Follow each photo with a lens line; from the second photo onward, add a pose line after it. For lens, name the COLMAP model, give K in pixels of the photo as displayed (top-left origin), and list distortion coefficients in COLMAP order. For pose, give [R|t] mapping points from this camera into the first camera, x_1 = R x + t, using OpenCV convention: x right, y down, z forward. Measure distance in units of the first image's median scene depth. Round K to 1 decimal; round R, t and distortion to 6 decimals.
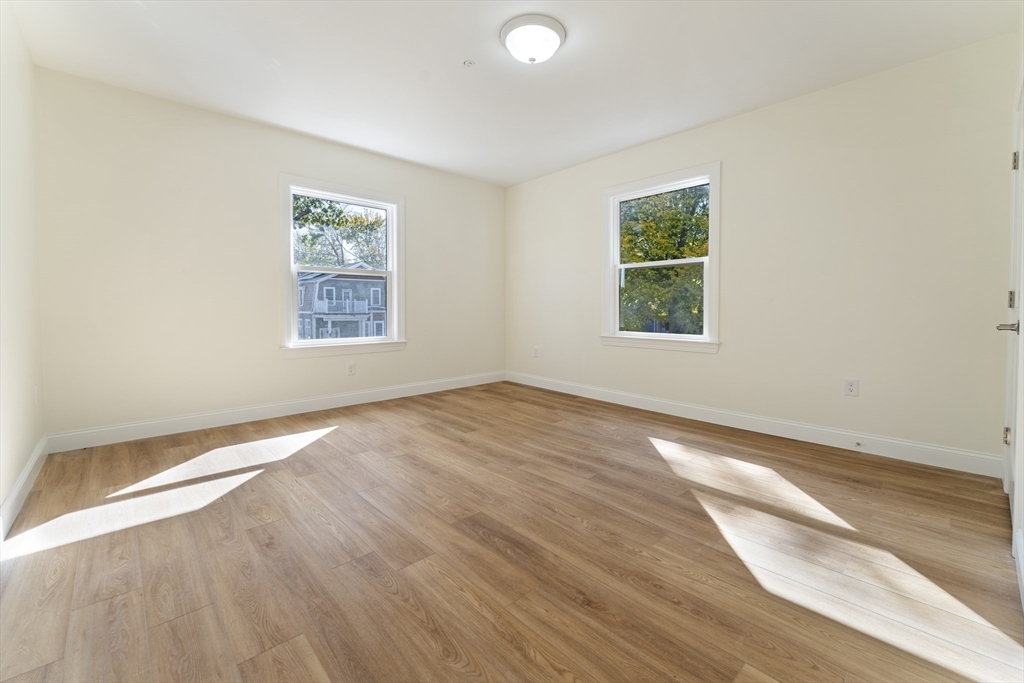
lens RADIAL K [[419.4, 0, 510.7], [0, 419.4, 315.7], [0, 0, 1]] dist [-0.000247, 0.000015]
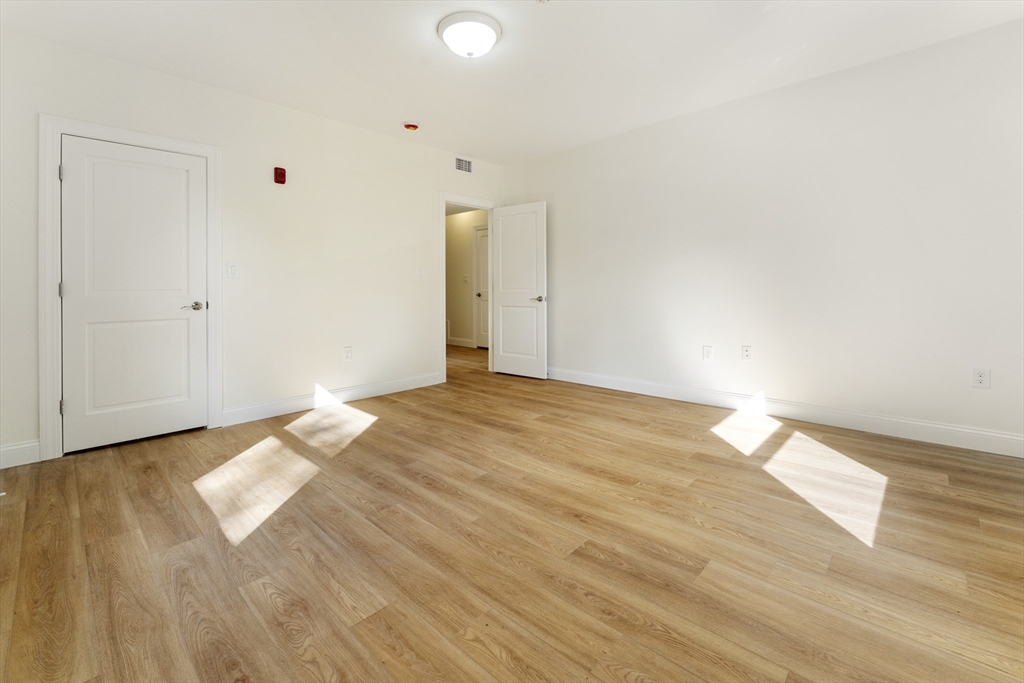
lens RADIAL K [[439.0, 0, 512.0], [0, 439.0, 341.5], [0, 0, 1]] dist [-0.000307, -0.000002]
pose [[-0.997754, 0.016197, -0.064994, 0.018279], [0.006969, 0.990159, 0.139776, -0.042020], [0.066618, 0.139009, -0.988048, 1.835026]]
